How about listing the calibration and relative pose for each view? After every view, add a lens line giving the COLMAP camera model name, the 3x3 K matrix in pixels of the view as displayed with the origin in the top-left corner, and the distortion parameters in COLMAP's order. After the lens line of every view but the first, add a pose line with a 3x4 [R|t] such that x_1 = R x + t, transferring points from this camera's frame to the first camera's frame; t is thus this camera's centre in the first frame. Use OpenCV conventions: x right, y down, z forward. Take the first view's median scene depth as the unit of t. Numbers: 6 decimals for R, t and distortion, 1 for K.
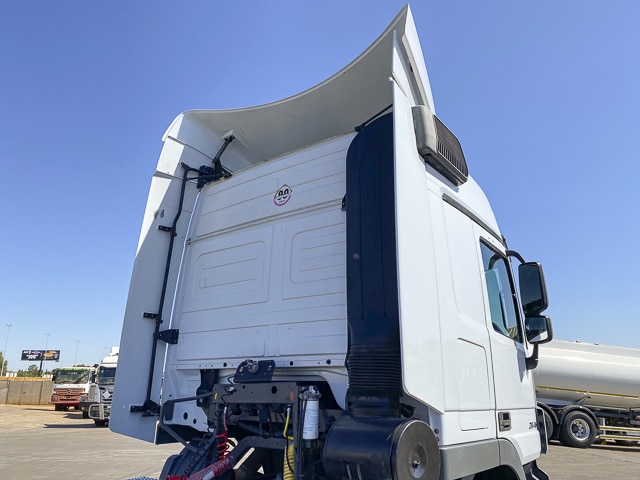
lens RADIAL K [[488.3, 0, 320.2], [0, 488.3, 241.1], [0, 0, 1]] dist [0.040934, -0.047093]
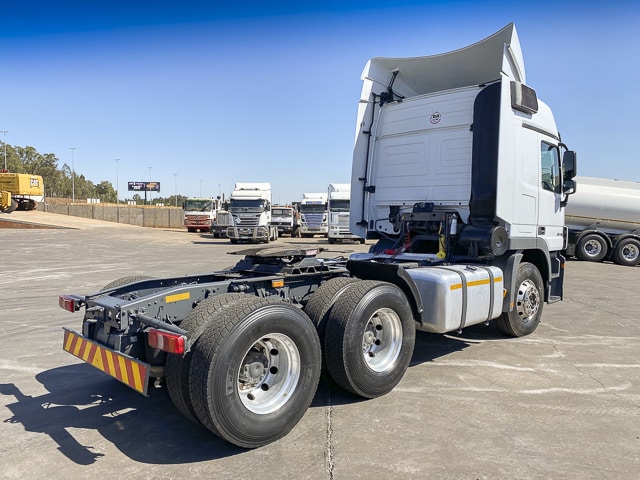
lens RADIAL K [[488.3, 0, 320.9], [0, 488.3, 237.0], [0, 0, 1]] dist [0.040934, -0.047093]
pose [[0.988710, 0.021067, -0.148351, -0.212263], [0.027910, 0.946847, 0.320472, -0.263744], [0.147217, -0.320995, 0.935569, -0.948213]]
